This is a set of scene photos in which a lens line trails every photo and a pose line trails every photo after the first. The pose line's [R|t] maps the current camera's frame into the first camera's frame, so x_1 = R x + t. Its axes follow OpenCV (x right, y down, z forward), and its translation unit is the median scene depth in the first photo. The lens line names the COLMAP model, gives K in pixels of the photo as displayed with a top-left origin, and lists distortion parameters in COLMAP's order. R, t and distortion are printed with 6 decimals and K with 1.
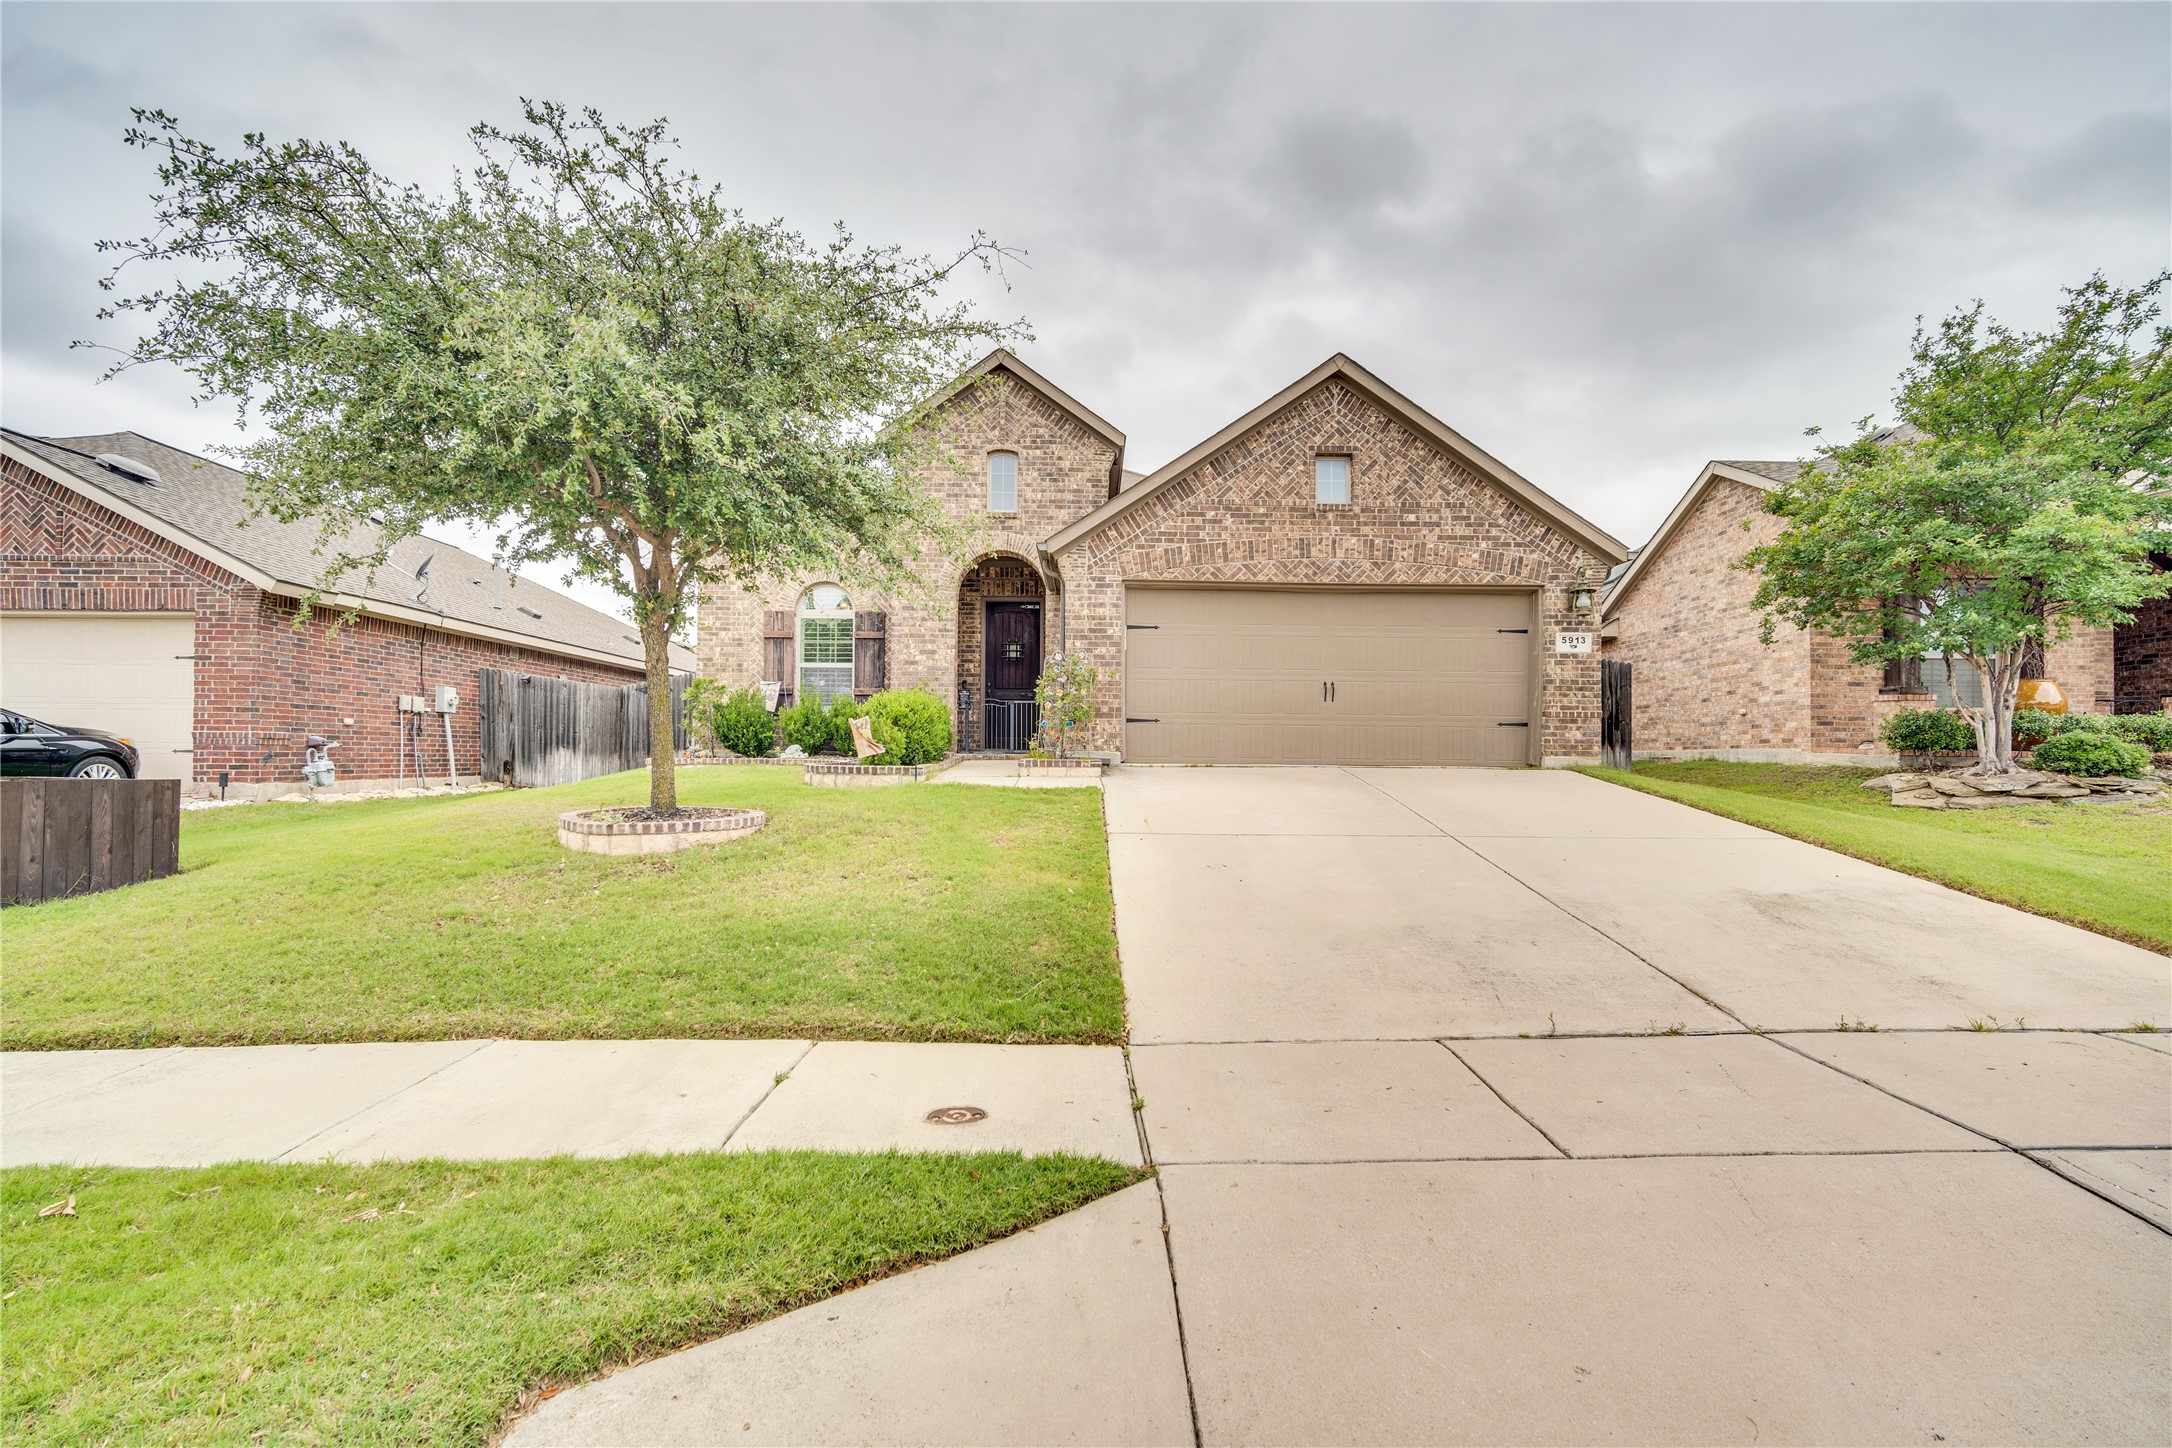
lens RADIAL K [[954.5, 0, 1090.2], [0, 954.5, 712.3], [0, 0, 1]] dist [-0.010187, 0.002739]
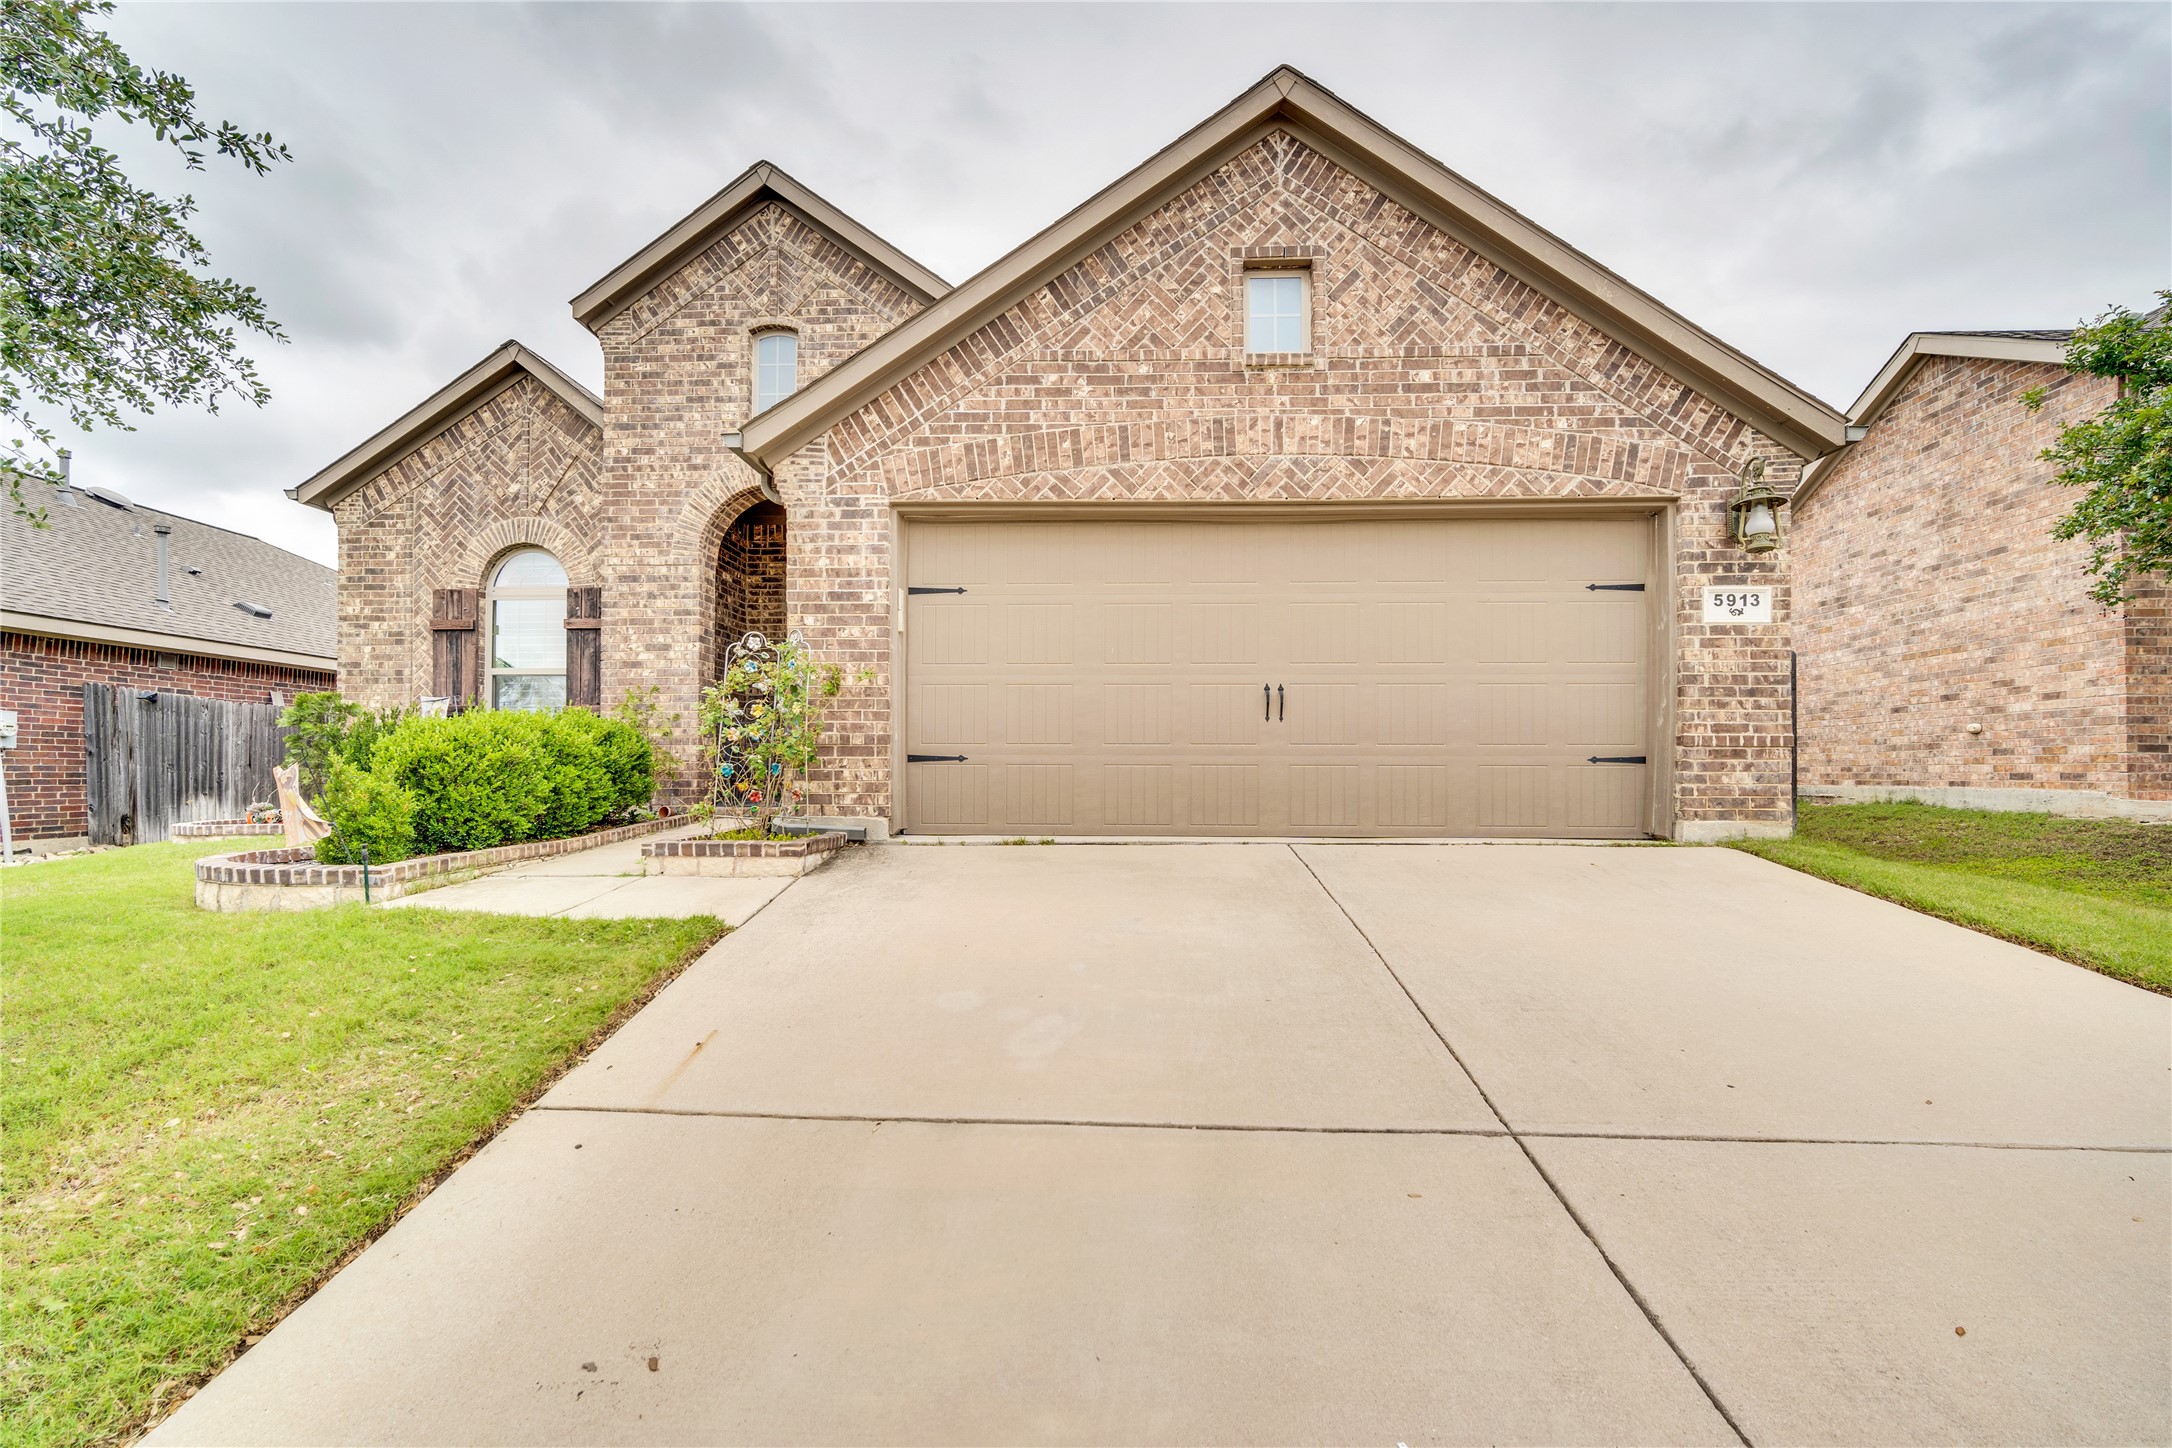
lens RADIAL K [[954.5, 0, 1084.5], [0, 954.5, 737.5], [0, 0, 1]] dist [-0.010187, 0.002739]
pose [[0.999033, -0.009362, -0.042963, 0.167033], [0.009841, 0.999892, 0.010951, -0.008792], [0.042856, -0.011363, 0.999017, 0.453909]]
